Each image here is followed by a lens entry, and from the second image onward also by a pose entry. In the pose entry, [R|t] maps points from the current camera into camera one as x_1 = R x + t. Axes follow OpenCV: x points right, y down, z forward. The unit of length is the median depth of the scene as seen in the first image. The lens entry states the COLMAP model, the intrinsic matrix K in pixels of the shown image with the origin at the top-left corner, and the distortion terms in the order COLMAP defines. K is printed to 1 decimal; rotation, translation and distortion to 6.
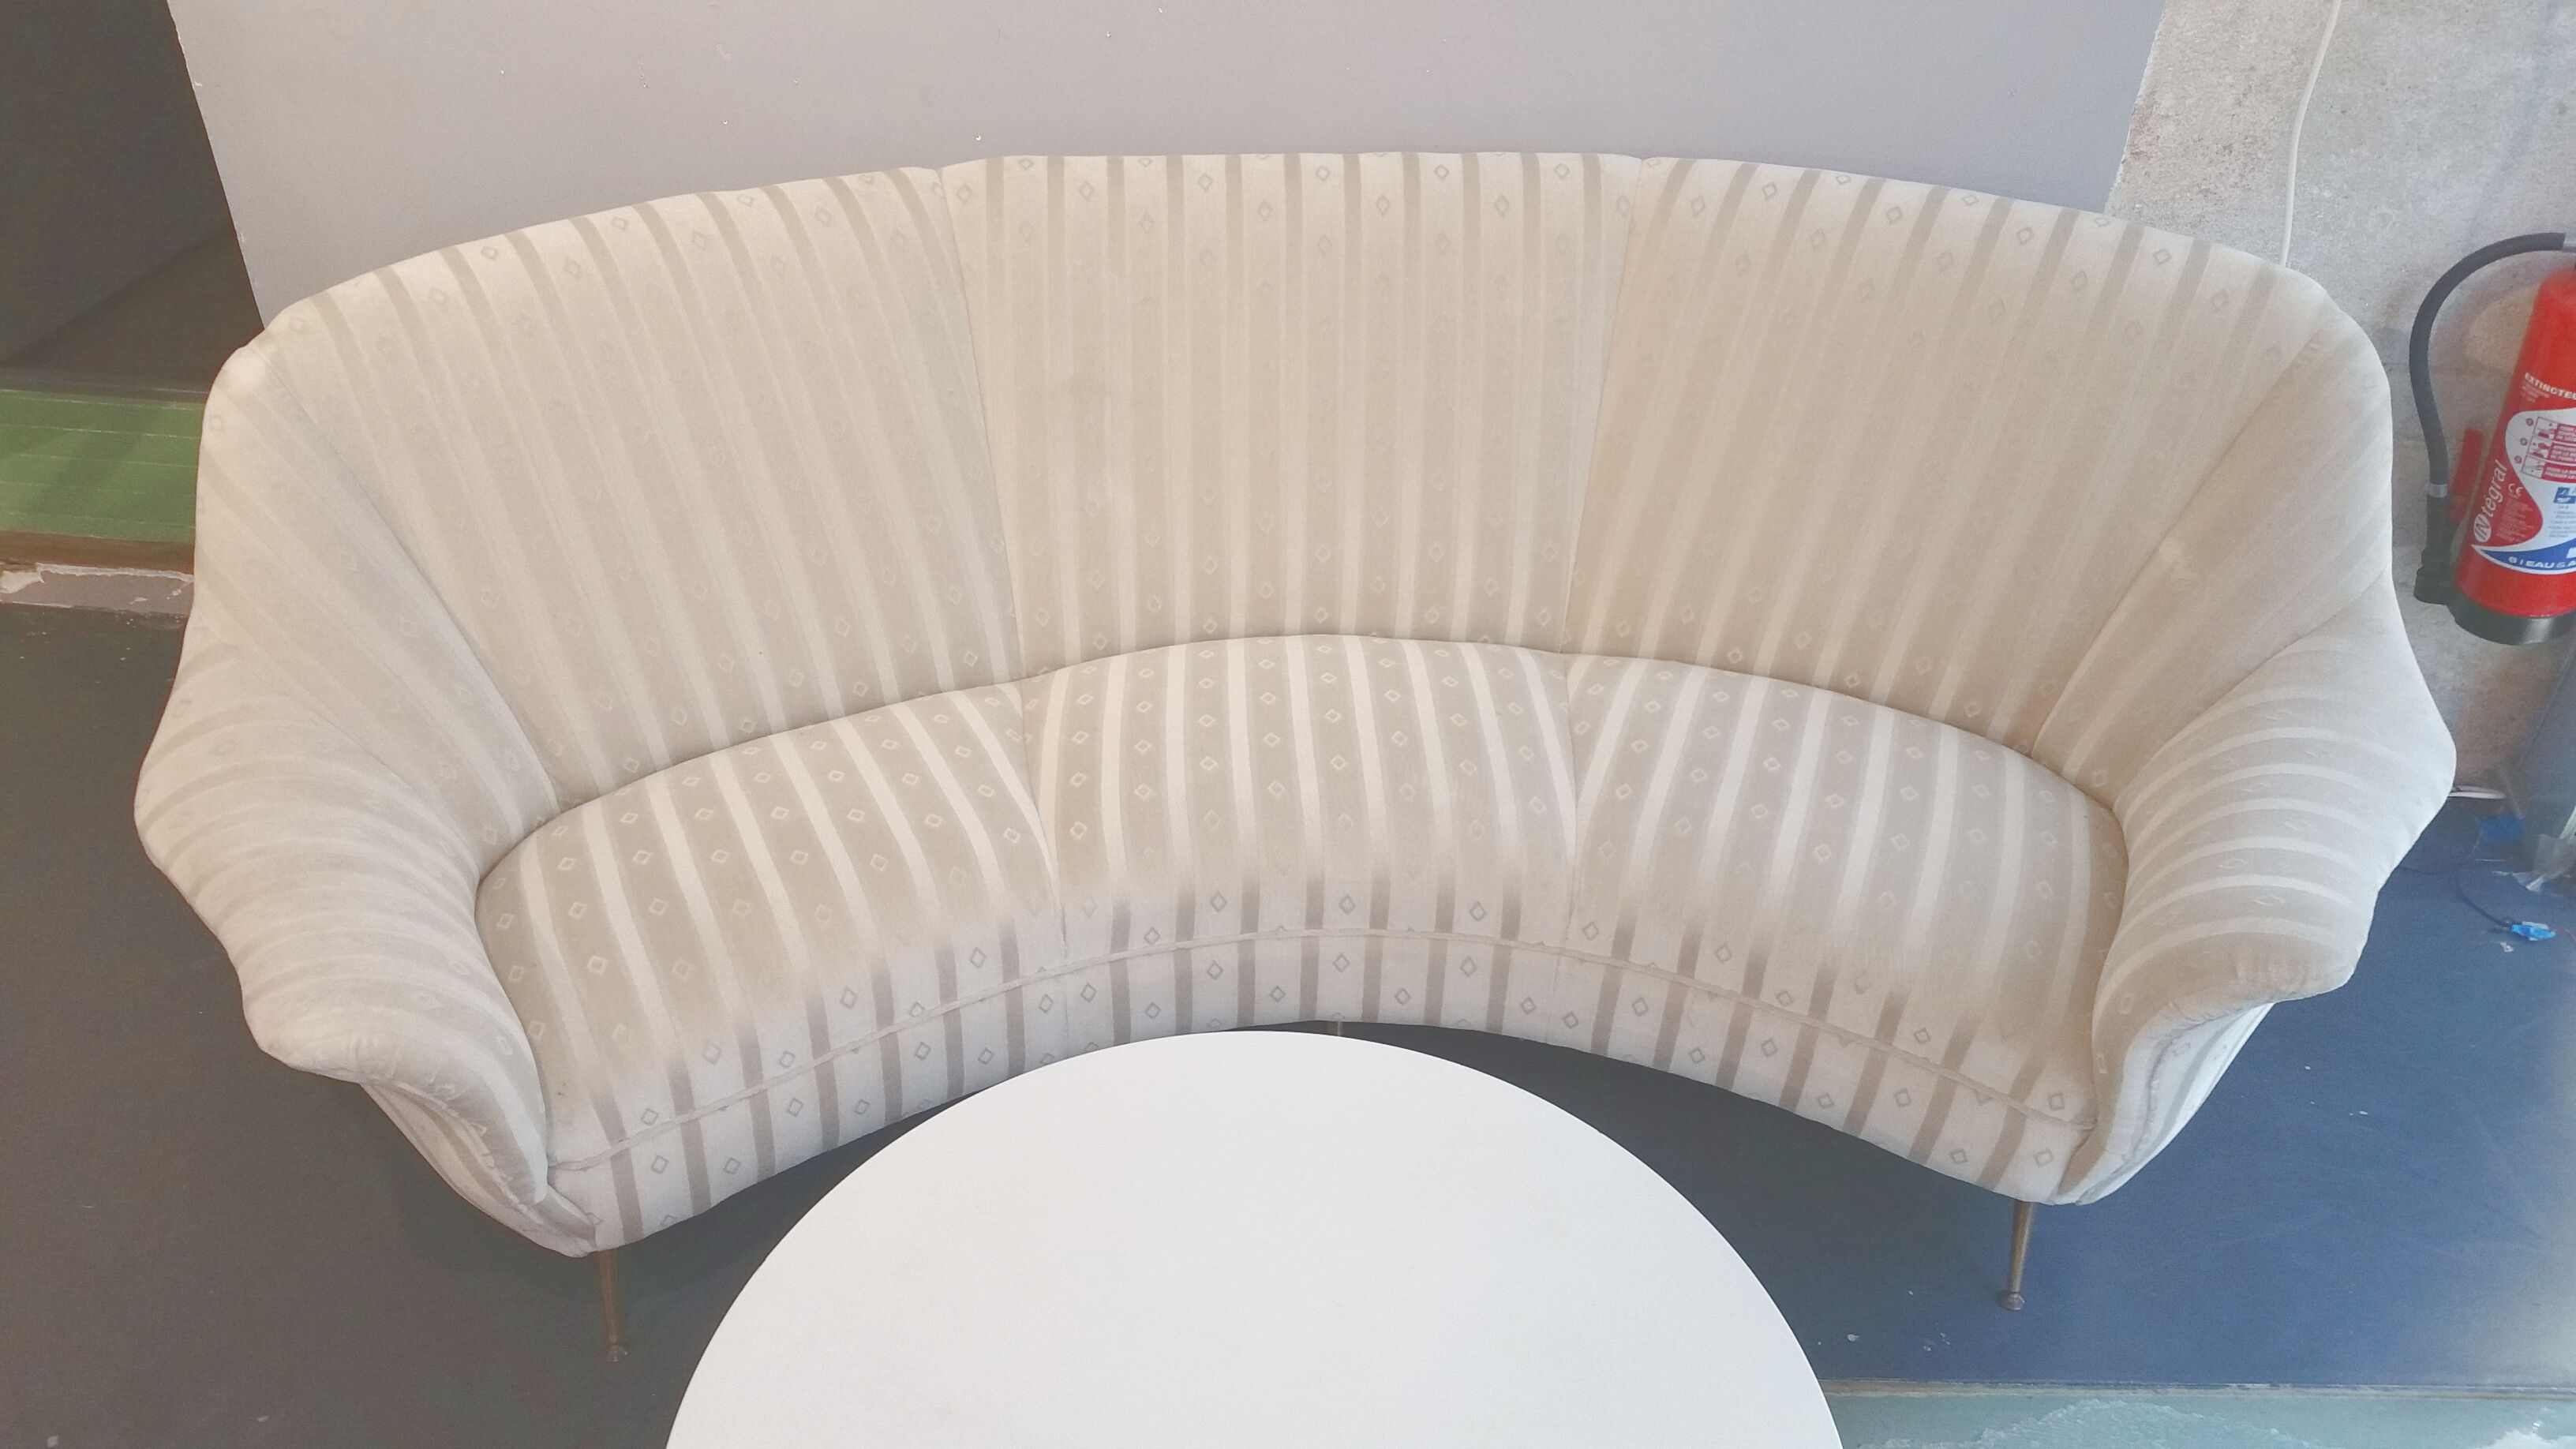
lens RADIAL K [[2064.8, 0, 1269.1], [0, 2064.8, 744.2], [0, 0, 1]] dist [0.077729, -0.119396]
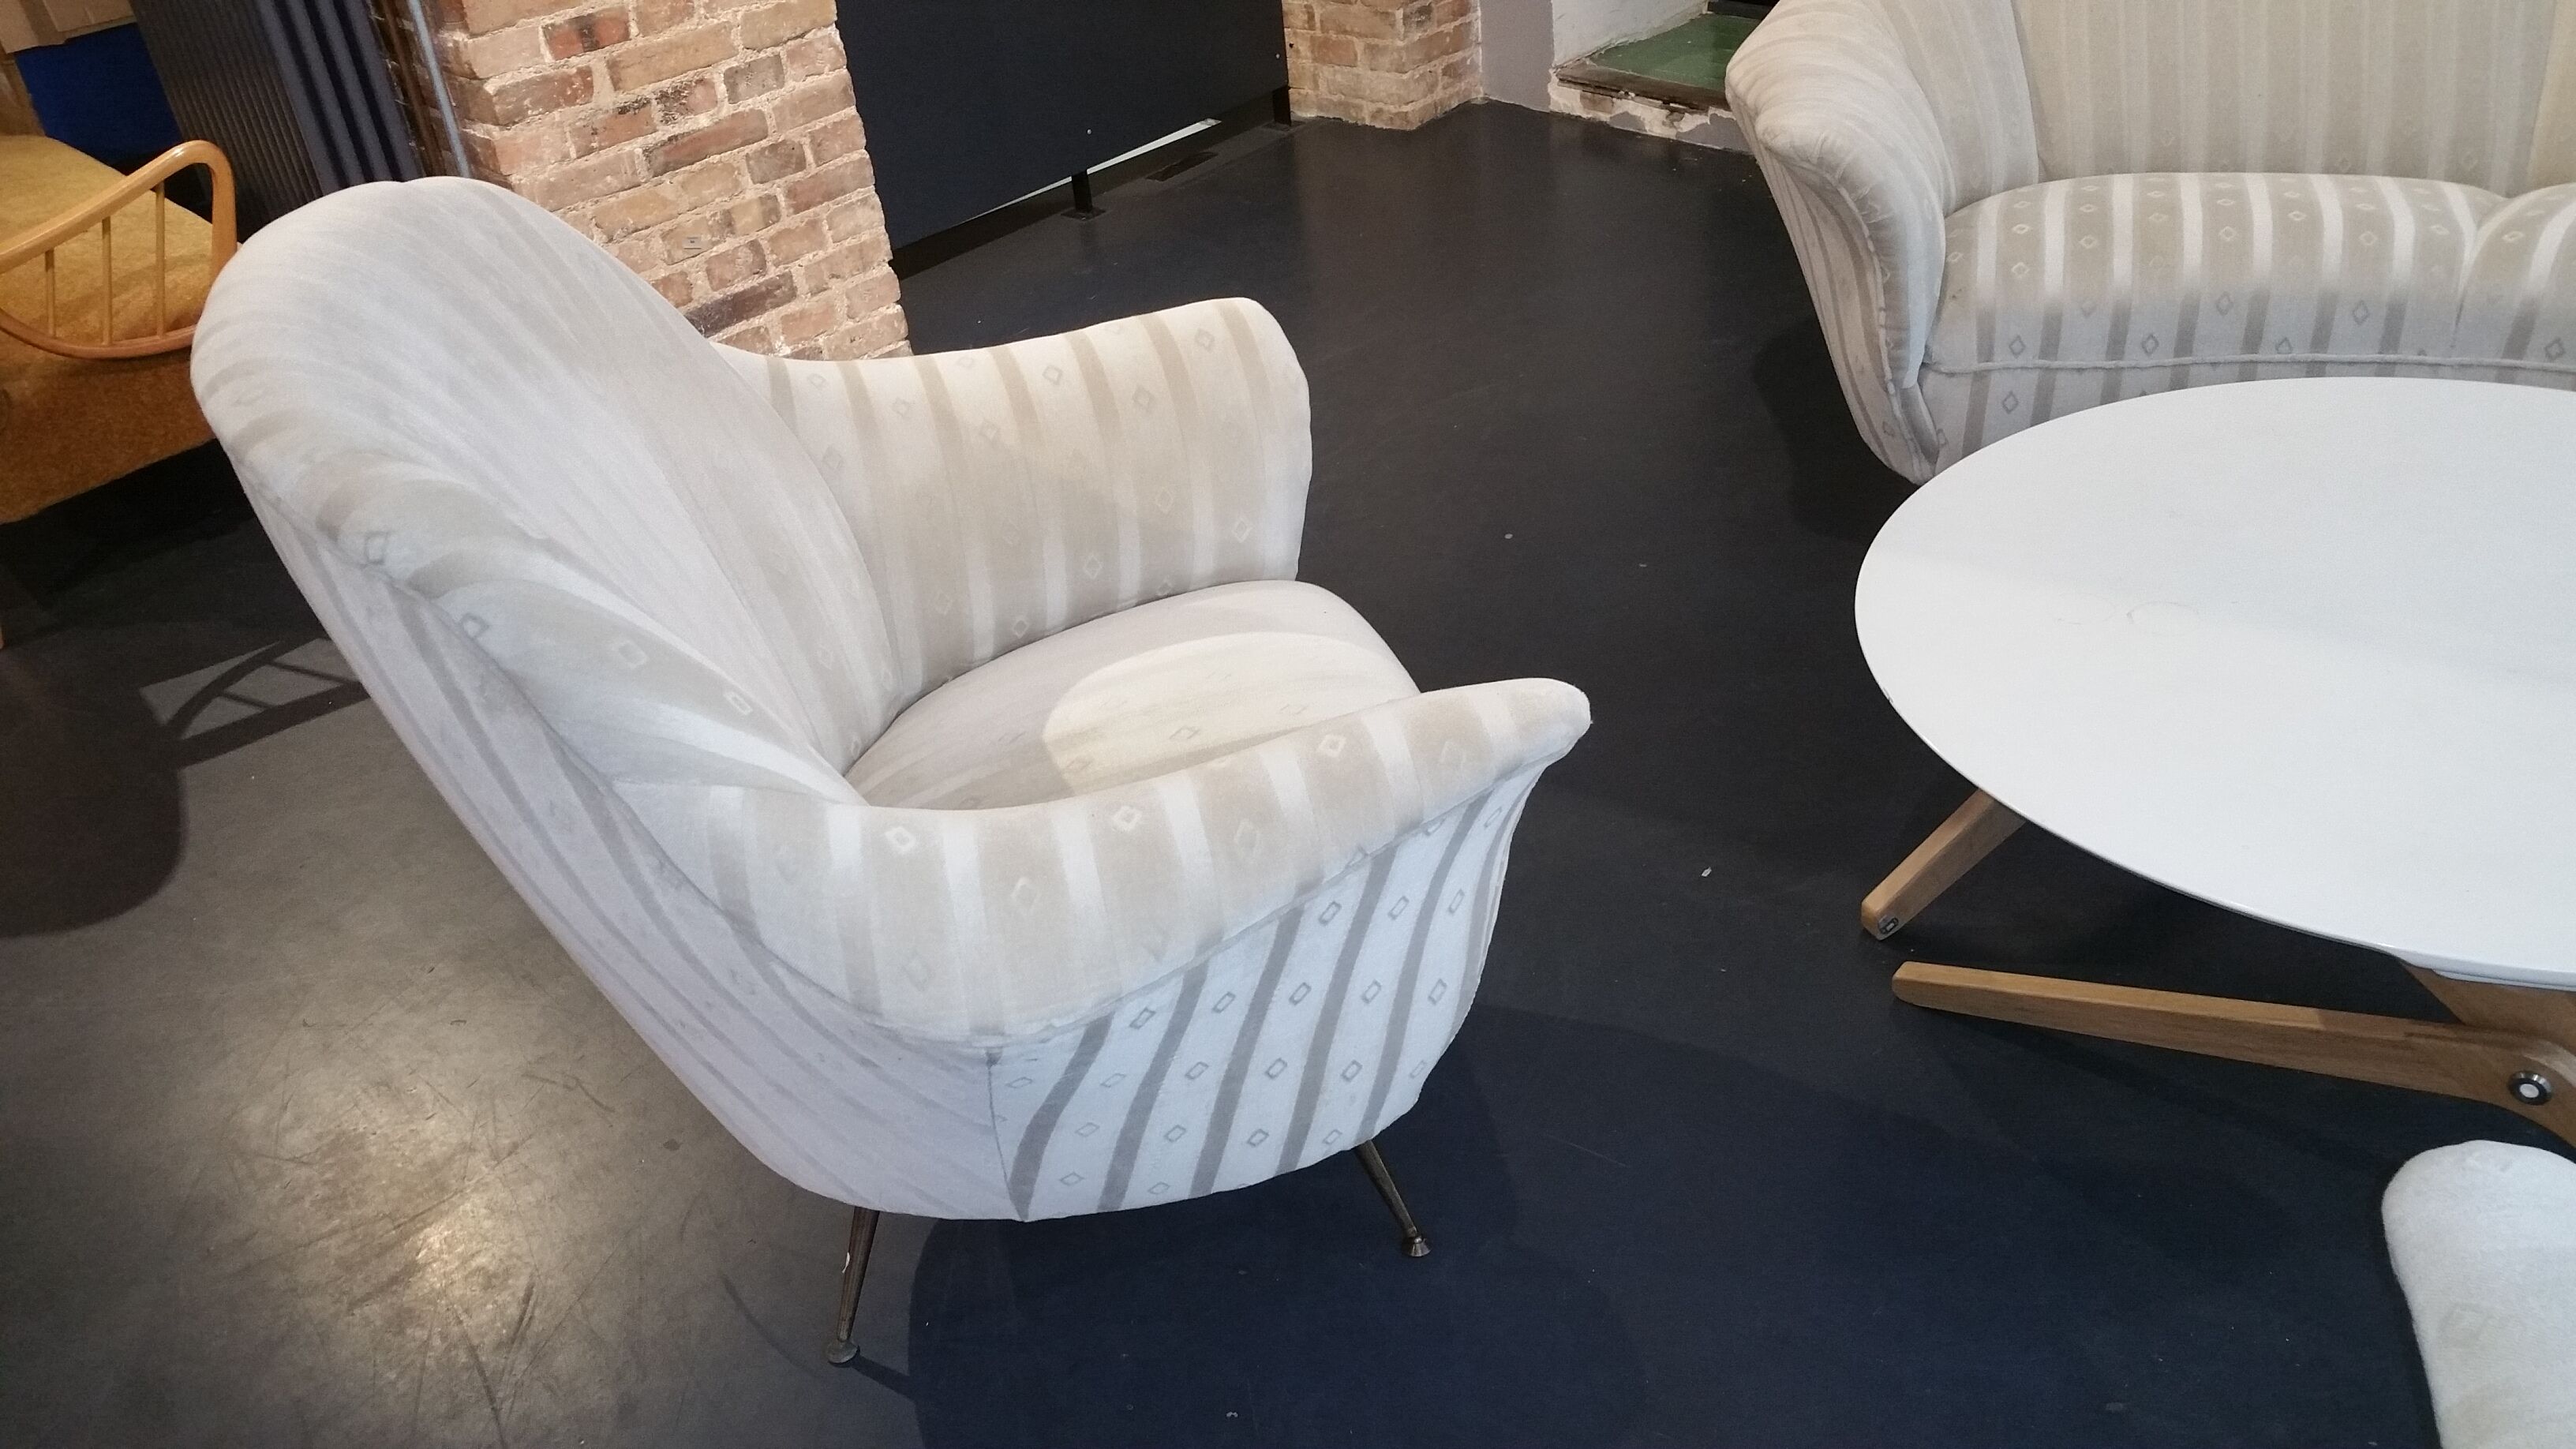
lens RADIAL K [[2064.8, 0, 1292.8], [0, 2064.8, 780.7], [0, 0, 1]] dist [0.077729, -0.119396]
pose [[0.726868, 0.305349, -0.615162, 0.165230], [-0.328927, 0.941089, 0.078474, 0.369600], [0.602884, 0.145303, 0.784486, -0.104606]]
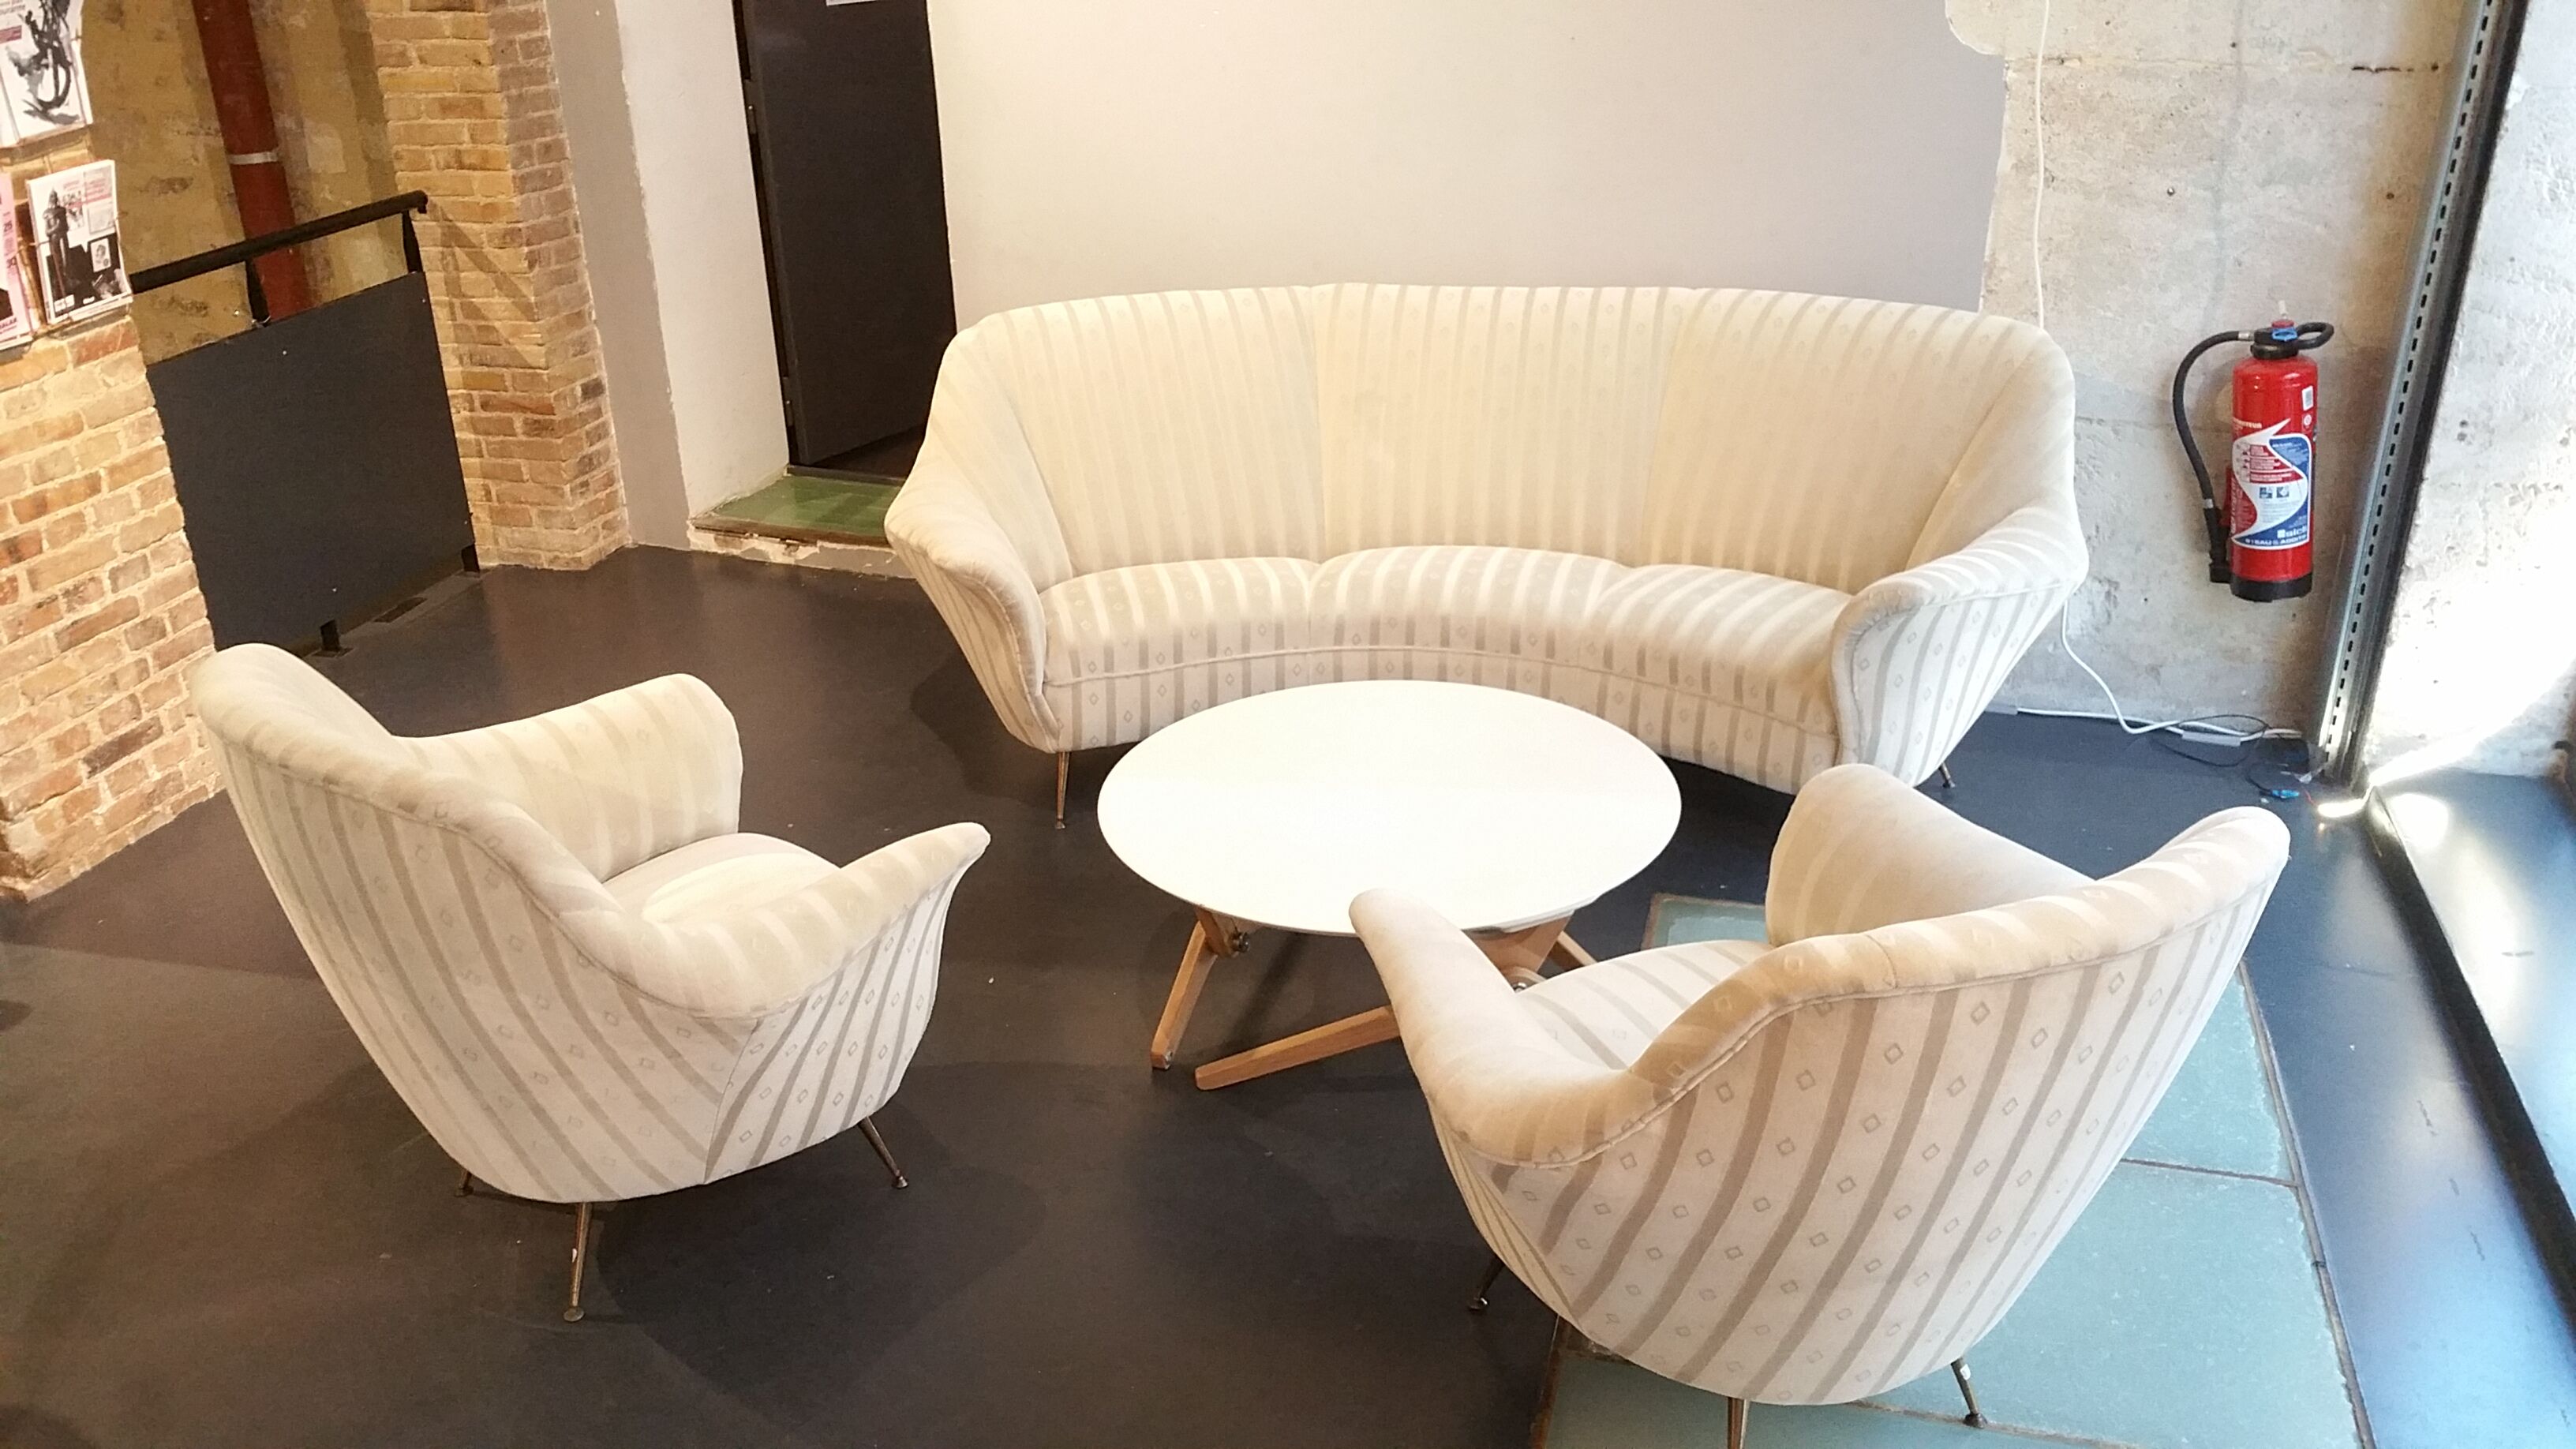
lens RADIAL K [[2064.8, 0, 1226.9], [0, 2064.8, 743.5], [0, 0, 1]] dist [0.077729, -0.119396]
pose [[0.958734, 0.073496, -0.274641, 0.321079], [-0.137579, 0.965304, -0.221946, 0.561687], [0.248800, 0.250572, 0.935581, -0.694750]]
